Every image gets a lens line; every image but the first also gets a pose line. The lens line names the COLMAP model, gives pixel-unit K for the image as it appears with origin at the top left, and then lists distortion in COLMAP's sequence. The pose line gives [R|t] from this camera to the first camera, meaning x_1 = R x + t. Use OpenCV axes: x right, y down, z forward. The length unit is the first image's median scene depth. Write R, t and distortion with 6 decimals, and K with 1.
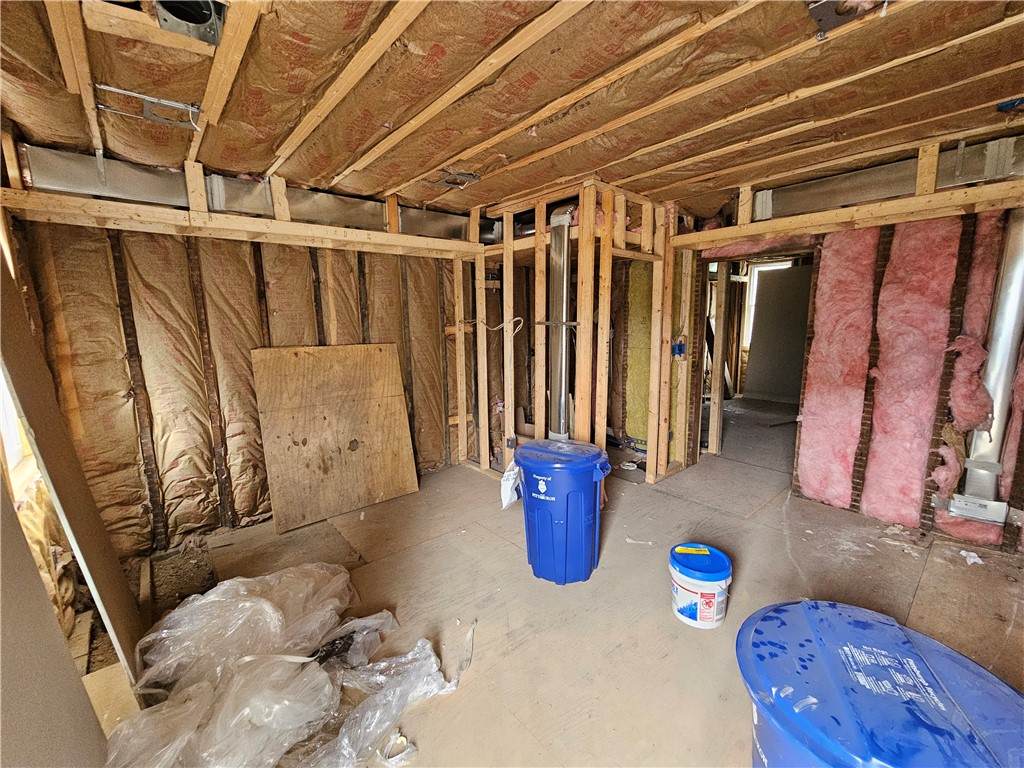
lens RADIAL K [[419.0, 0, 513.2], [0, 419.0, 384.4], [0, 0, 1]] dist [0.001162, 0.000016]
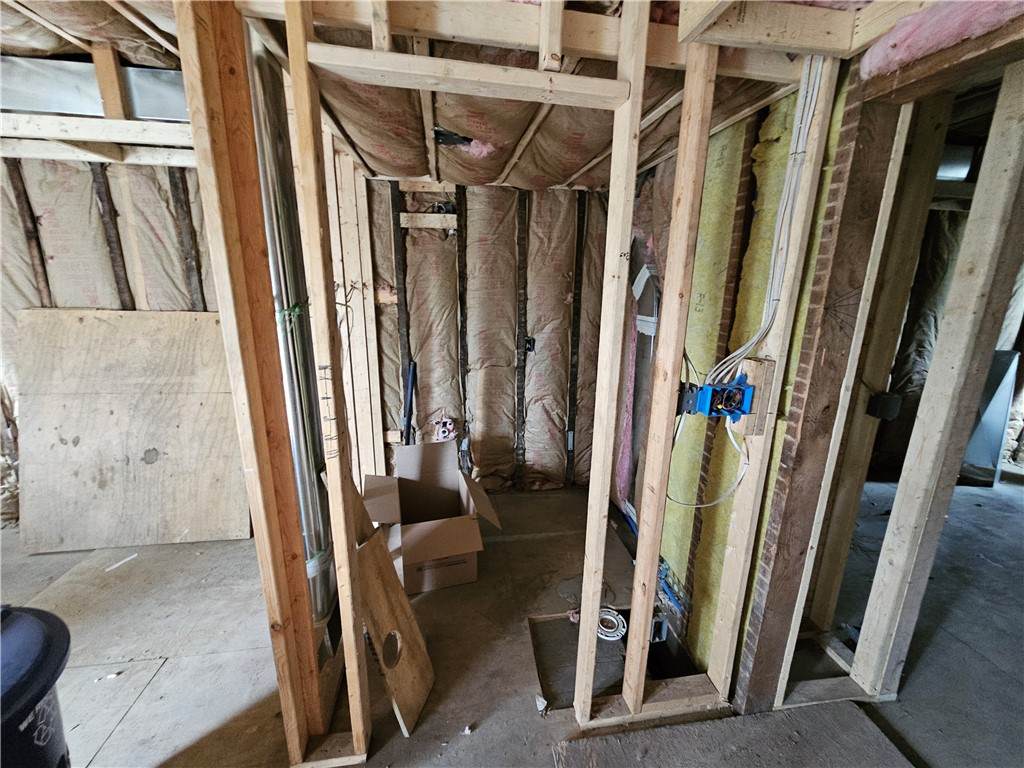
lens RADIAL K [[419.0, 0, 513.7], [0, 419.0, 382.2], [0, 0, 1]] dist [0.001162, 0.000016]
pose [[0.850299, 0.161409, -0.500939, 0.483791], [-0.118687, 0.986100, 0.116273, -0.134753], [0.512743, -0.039412, 0.857637, 0.740546]]
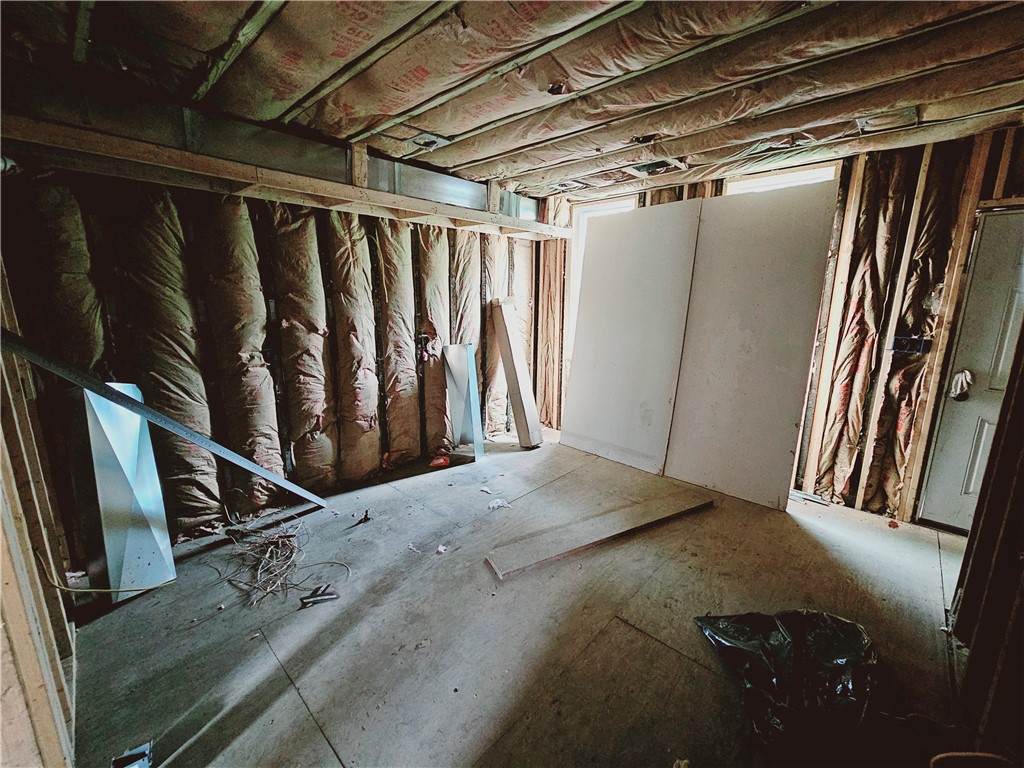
lens RADIAL K [[419.0, 0, 512.6], [0, 419.0, 383.1], [0, 0, 1]] dist [0.001162, 0.000016]
pose [[0.993444, 0.001231, 0.114310, 0.664278], [-0.006363, 0.998987, 0.044538, -0.150299], [-0.114139, -0.044973, 0.992446, 0.847847]]
